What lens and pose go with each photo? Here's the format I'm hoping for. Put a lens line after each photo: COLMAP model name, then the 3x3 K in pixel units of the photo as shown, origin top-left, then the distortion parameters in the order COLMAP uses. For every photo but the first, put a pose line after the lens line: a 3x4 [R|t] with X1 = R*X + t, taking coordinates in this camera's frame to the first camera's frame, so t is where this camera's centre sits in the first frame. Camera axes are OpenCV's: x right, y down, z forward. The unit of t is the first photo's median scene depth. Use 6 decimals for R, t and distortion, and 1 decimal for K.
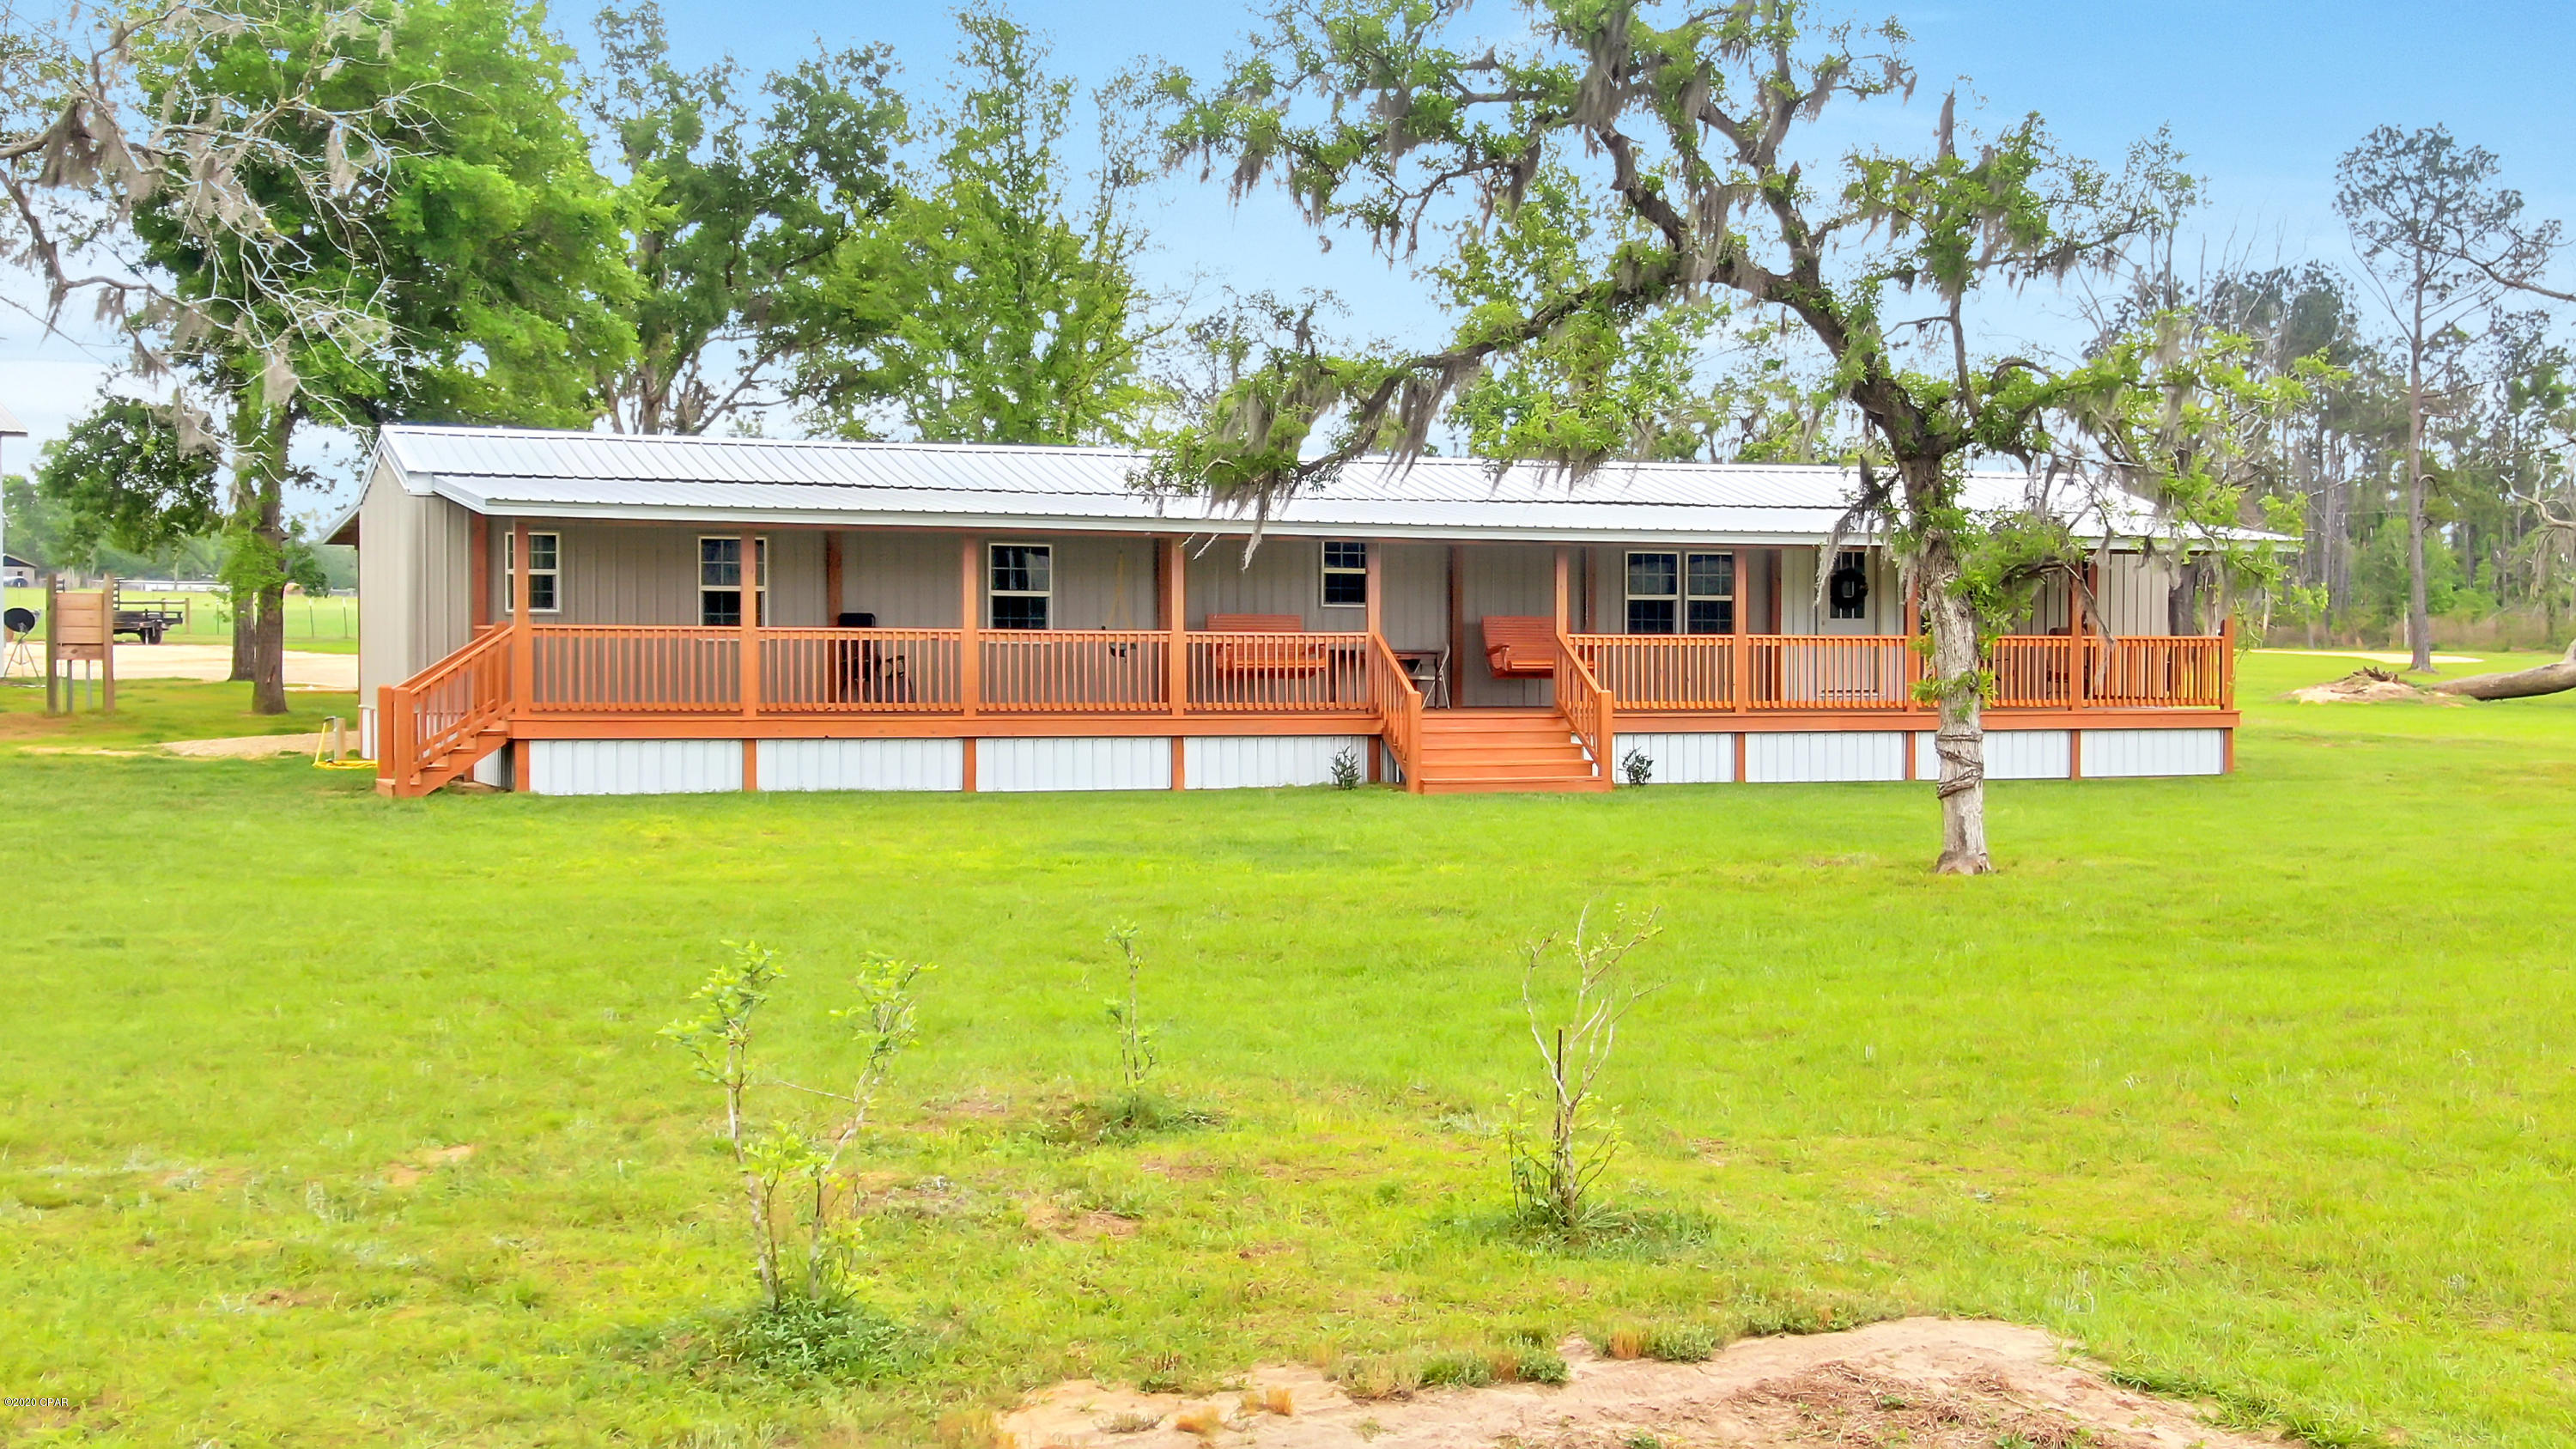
lens RADIAL K [[3270.9, 0, 1288.0], [0, 3270.9, 724.5], [0, 0, 1]] dist [0.007318, -0.018046]
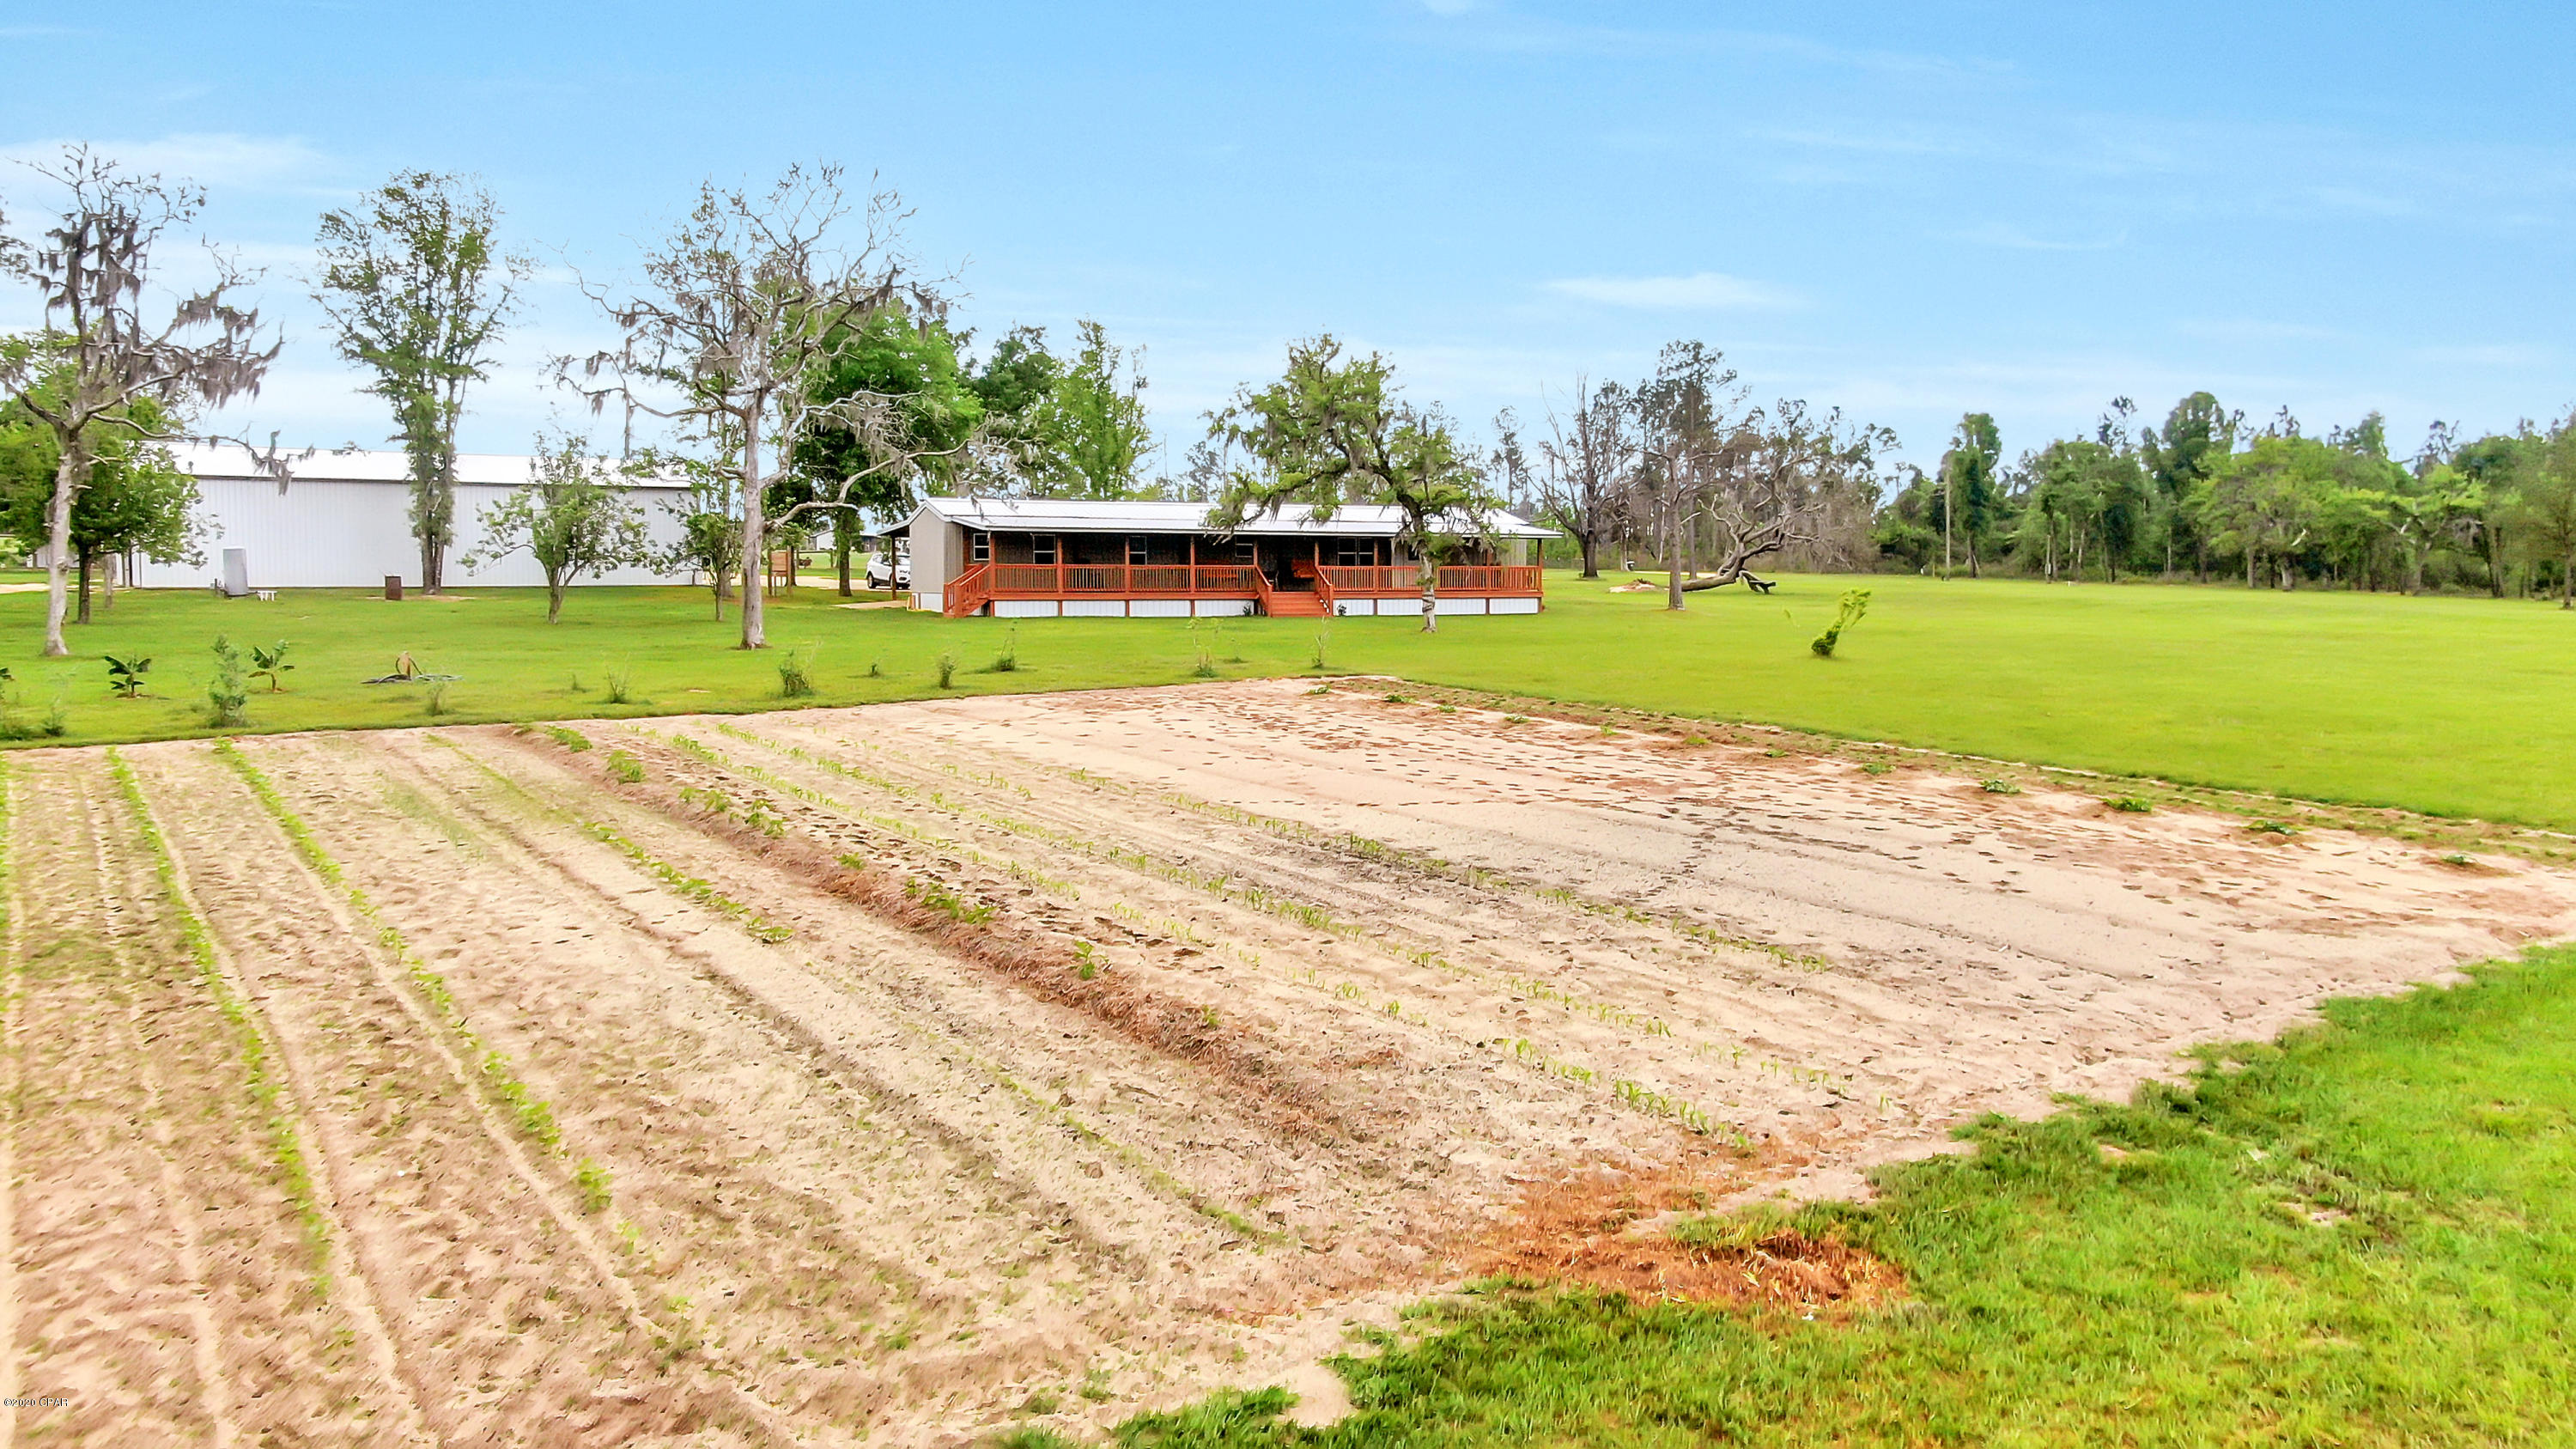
lens RADIAL K [[1912.6, 0, 1288.0], [0, 1912.6, 724.5], [0, 0, 1]] dist [0.000911, 0.002033]
pose [[0.997632, -0.008706, 0.068226, -0.067668], [0.004921, 0.998449, 0.055452, 0.021342], [-0.068603, -0.054985, 0.996128, -0.806078]]
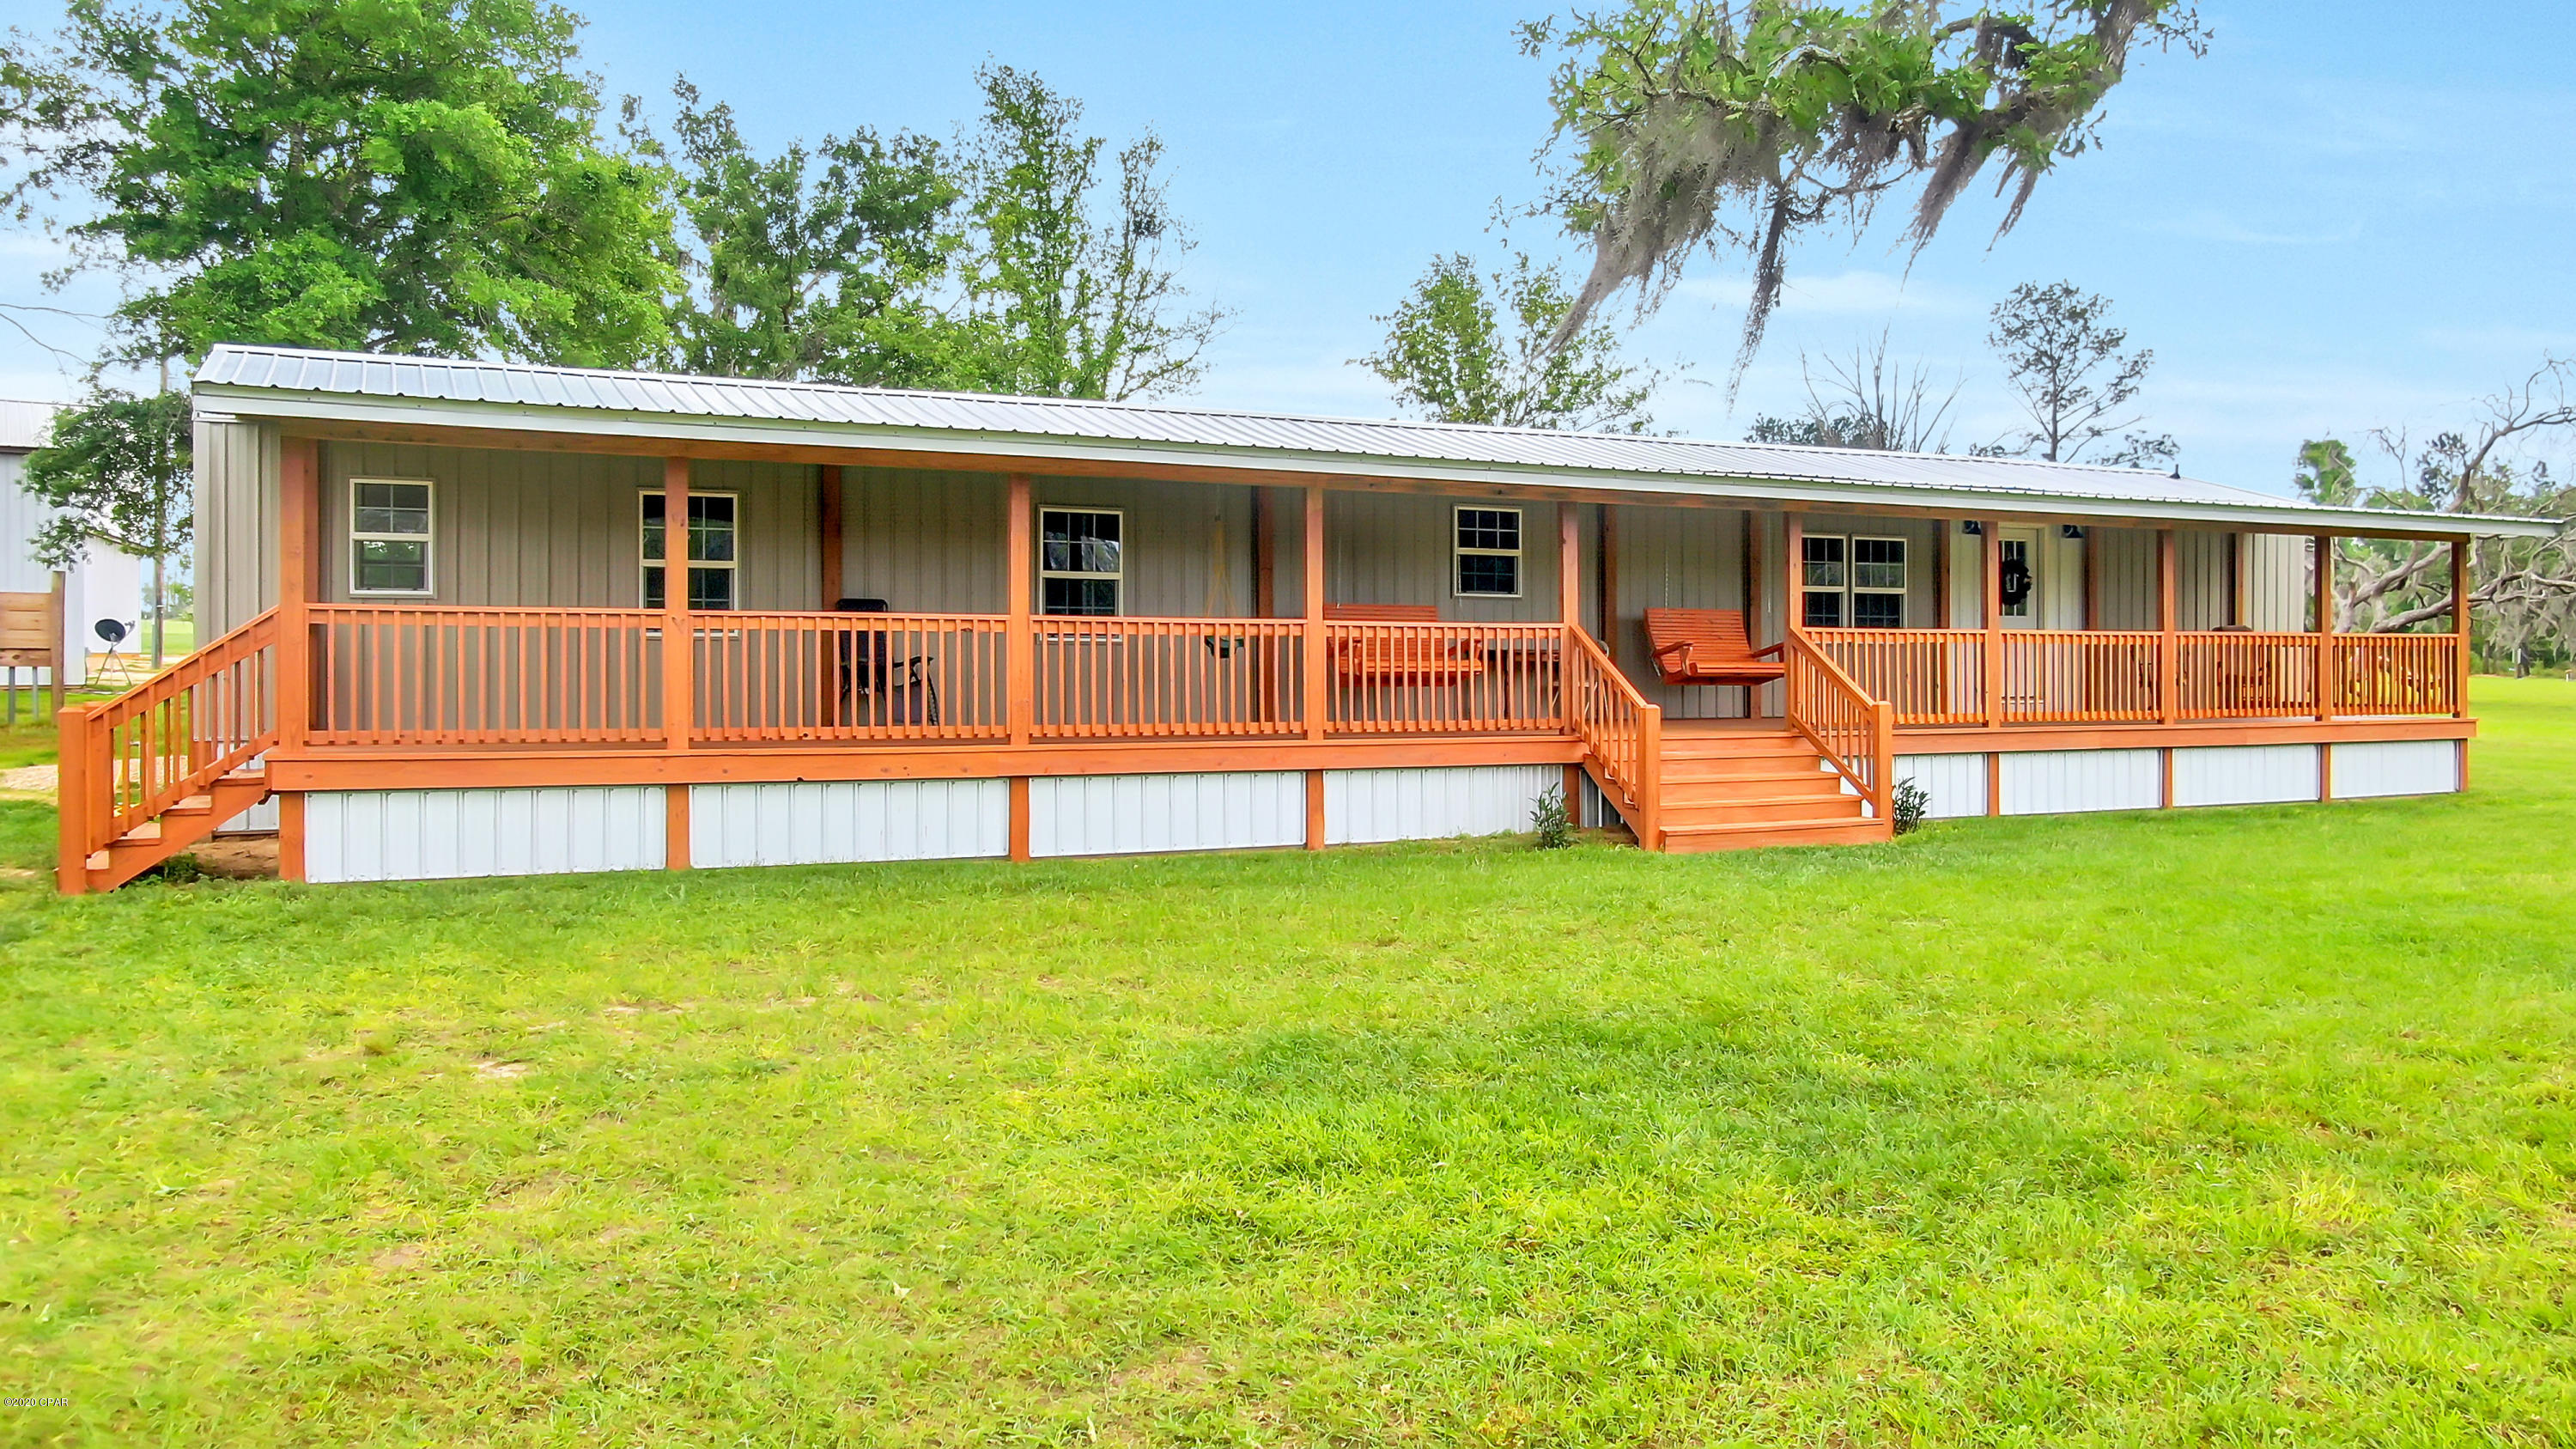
lens RADIAL K [[1912.6, 0, 1288.0], [0, 1912.6, 724.5], [0, 0, 1]] dist [0.000911, 0.002033]
pose [[0.998584, -0.005193, 0.052942, -0.060641], [0.004772, 0.999956, 0.008077, -0.009335], [-0.052982, -0.007813, 0.998565, 0.582043]]
